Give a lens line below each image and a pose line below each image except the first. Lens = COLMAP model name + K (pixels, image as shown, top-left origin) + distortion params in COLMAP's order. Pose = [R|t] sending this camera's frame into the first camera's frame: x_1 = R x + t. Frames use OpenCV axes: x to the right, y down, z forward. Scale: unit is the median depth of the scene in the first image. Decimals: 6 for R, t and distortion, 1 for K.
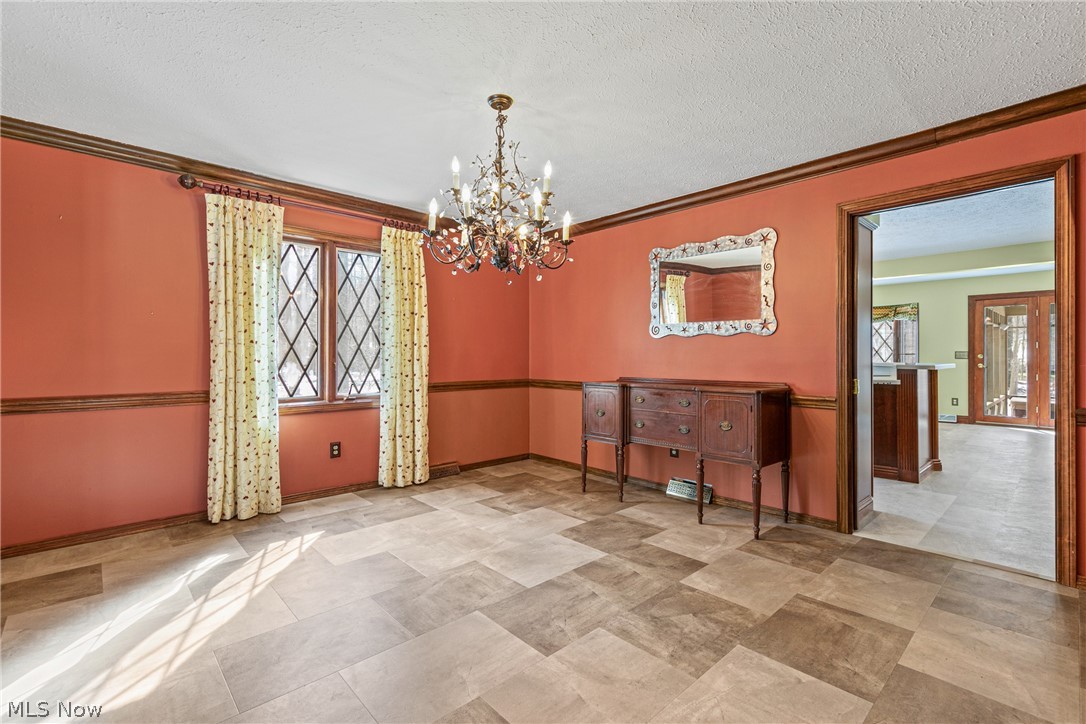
lens RADIAL K [[493.8, 0, 551.3], [0, 493.8, 357.3], [0, 0, 1]] dist [0.011012, -0.001651]
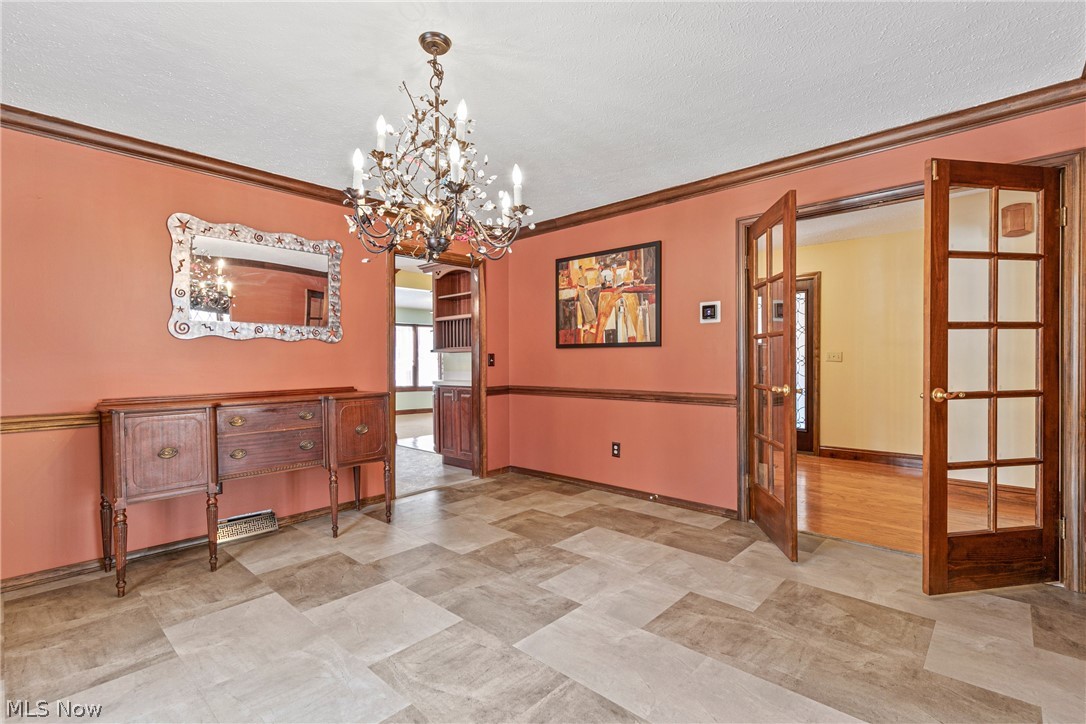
lens RADIAL K [[493.8, 0, 552.2], [0, 493.8, 365.4], [0, 0, 1]] dist [0.011012, -0.001651]
pose [[-0.078103, -0.009673, 0.996898, -0.837706], [0.010536, 0.999889, 0.010528, -0.003548], [-0.996890, 0.011326, -0.077993, 0.795942]]
